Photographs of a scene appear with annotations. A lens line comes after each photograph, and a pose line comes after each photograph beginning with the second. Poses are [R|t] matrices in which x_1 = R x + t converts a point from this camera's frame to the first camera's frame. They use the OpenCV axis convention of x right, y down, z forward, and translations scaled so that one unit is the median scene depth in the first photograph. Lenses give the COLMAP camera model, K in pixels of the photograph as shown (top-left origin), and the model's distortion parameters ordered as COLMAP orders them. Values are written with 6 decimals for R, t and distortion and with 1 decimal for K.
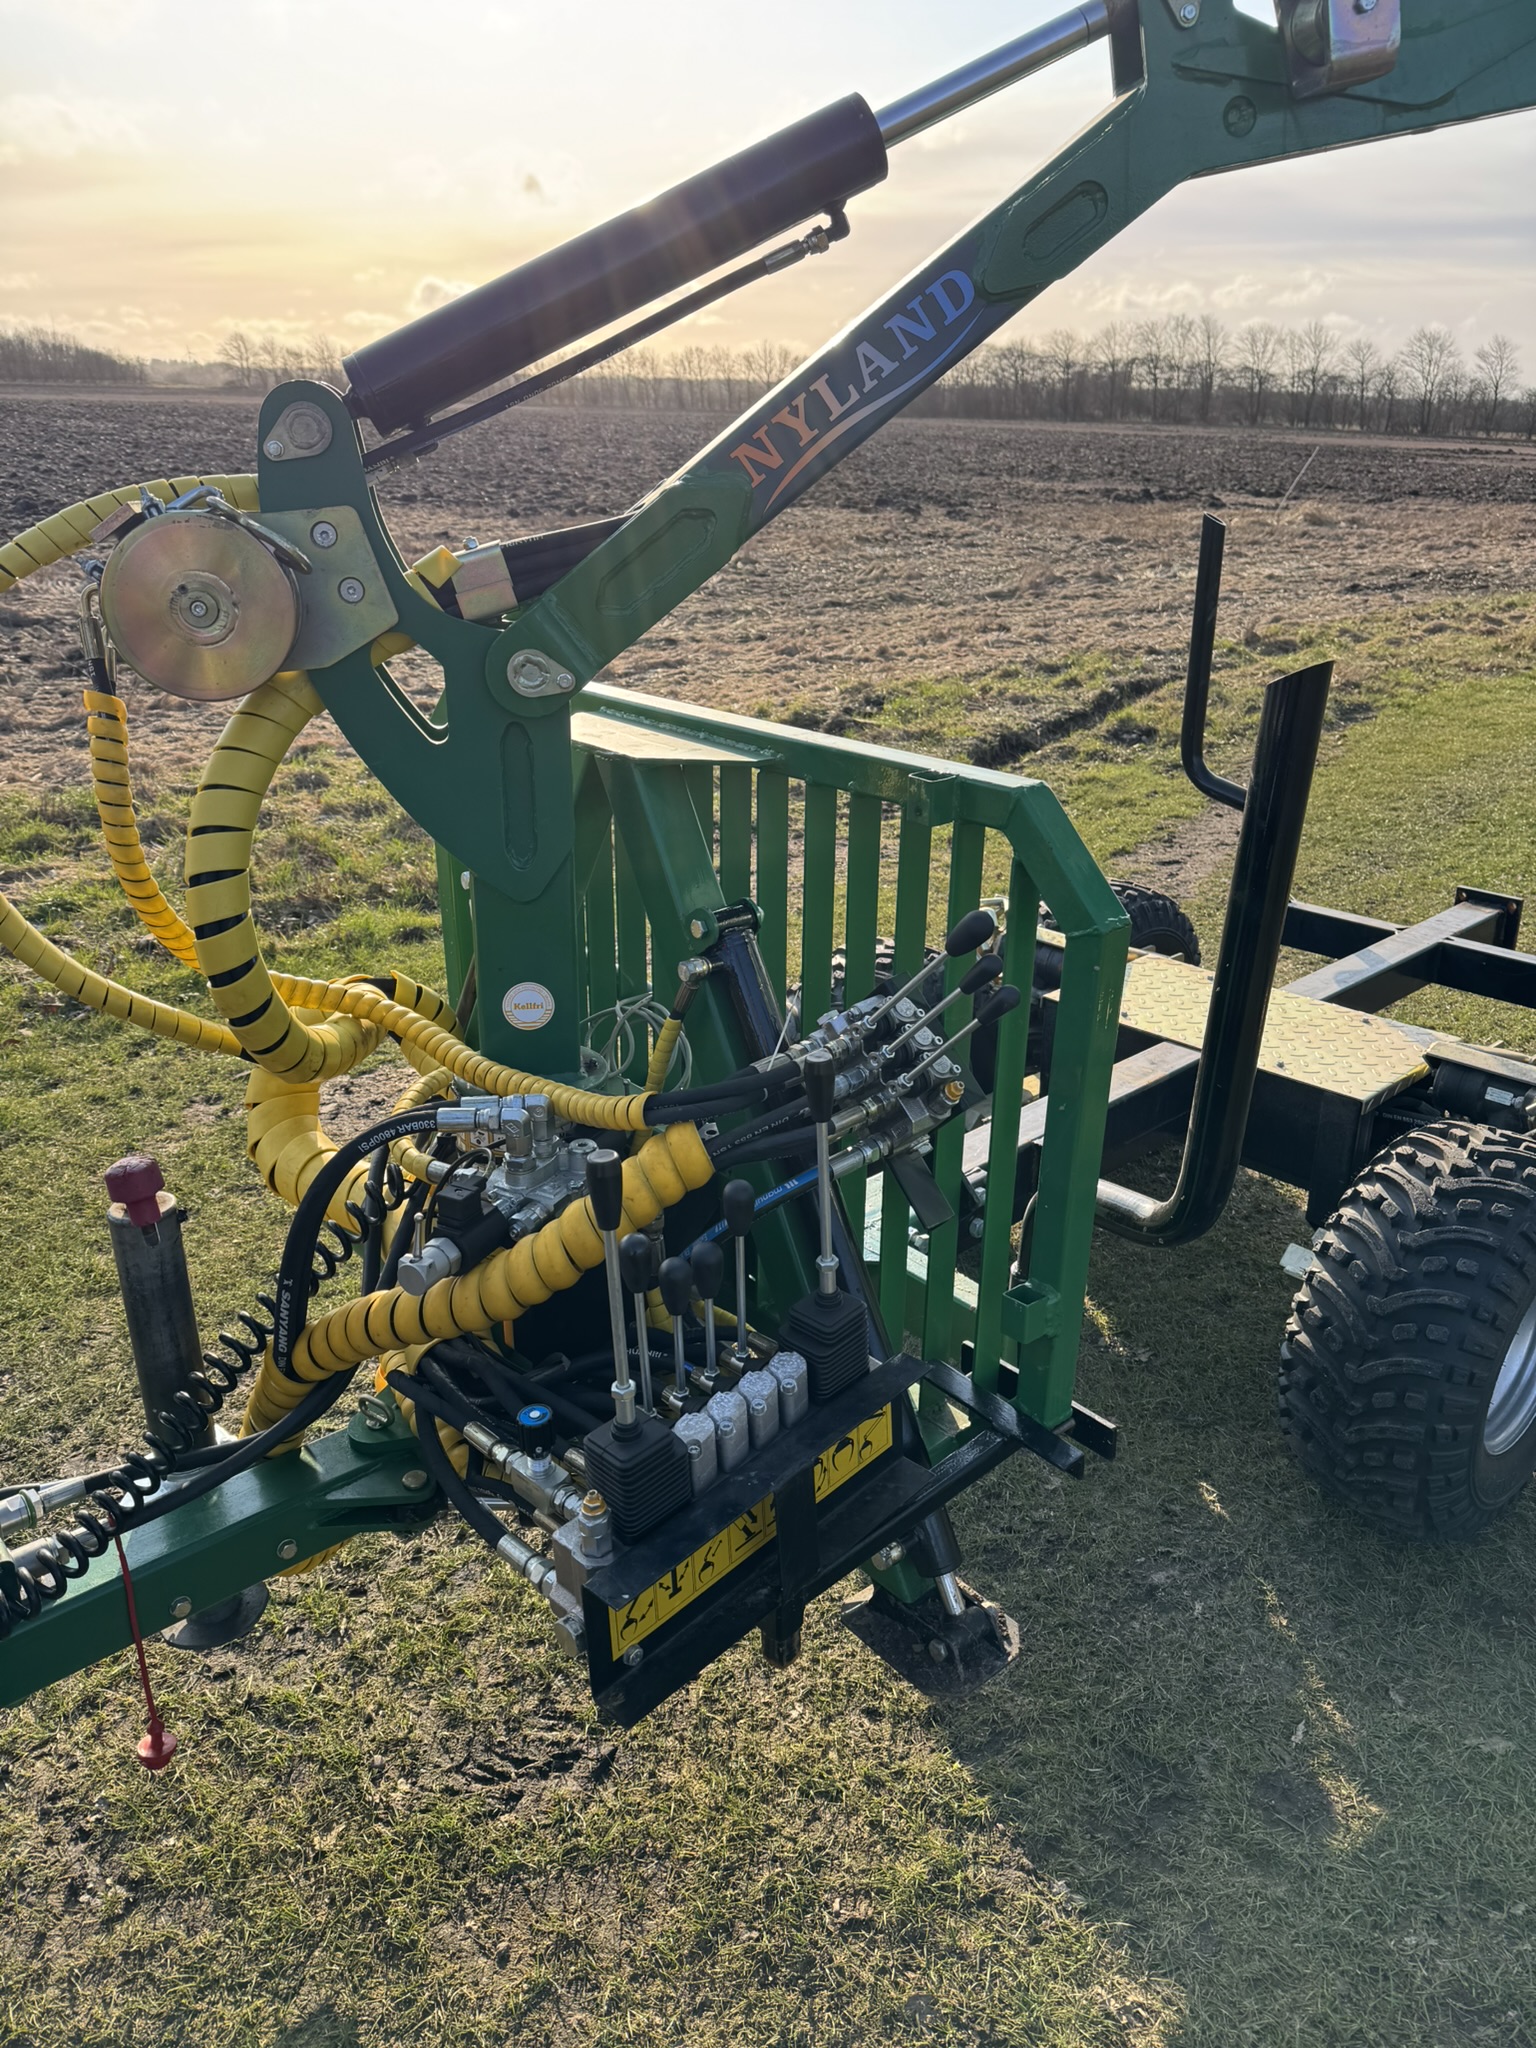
lens RADIAL K [[1454.0, 0, 768.0], [0, 1454.0, 1024.0], [0, 0, 1]] dist [0.001238, -0.000642]
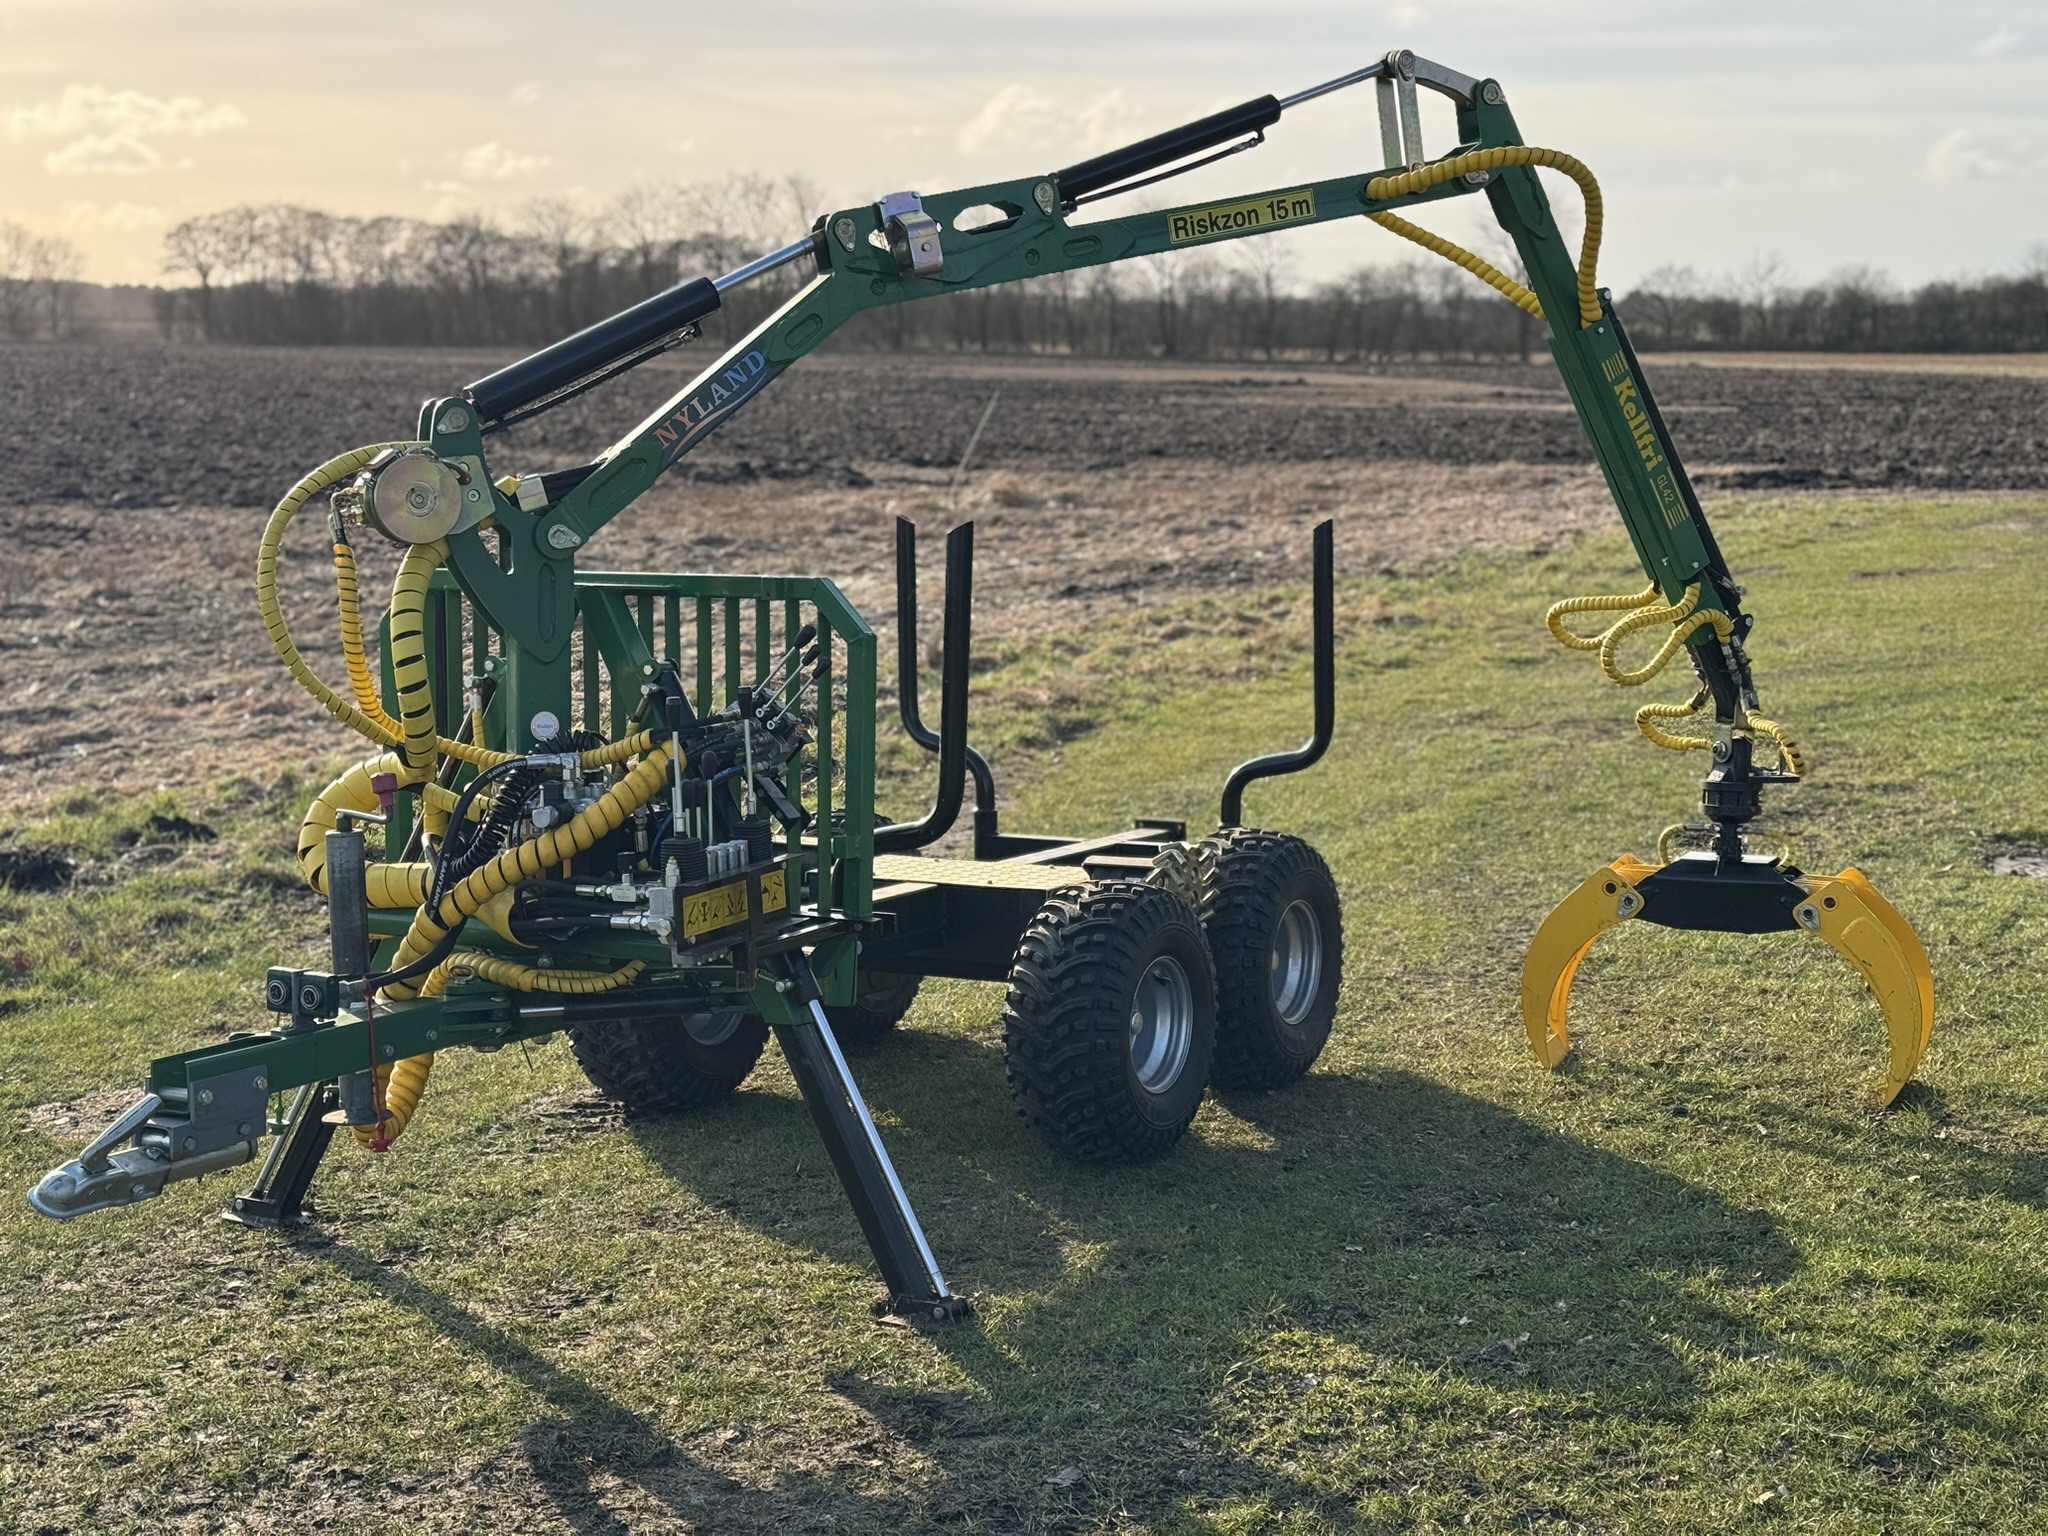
lens RADIAL K [[2814.9, 0, 1024.0], [0, 2814.9, 768.0], [0, 0, 1]] dist [0.191281, -0.329881]
pose [[0.941287, -0.071353, 0.329981, -0.042016], [0.149556, 0.964404, -0.218078, 0.045525], [-0.302675, 0.254625, 0.918452, -0.129815]]
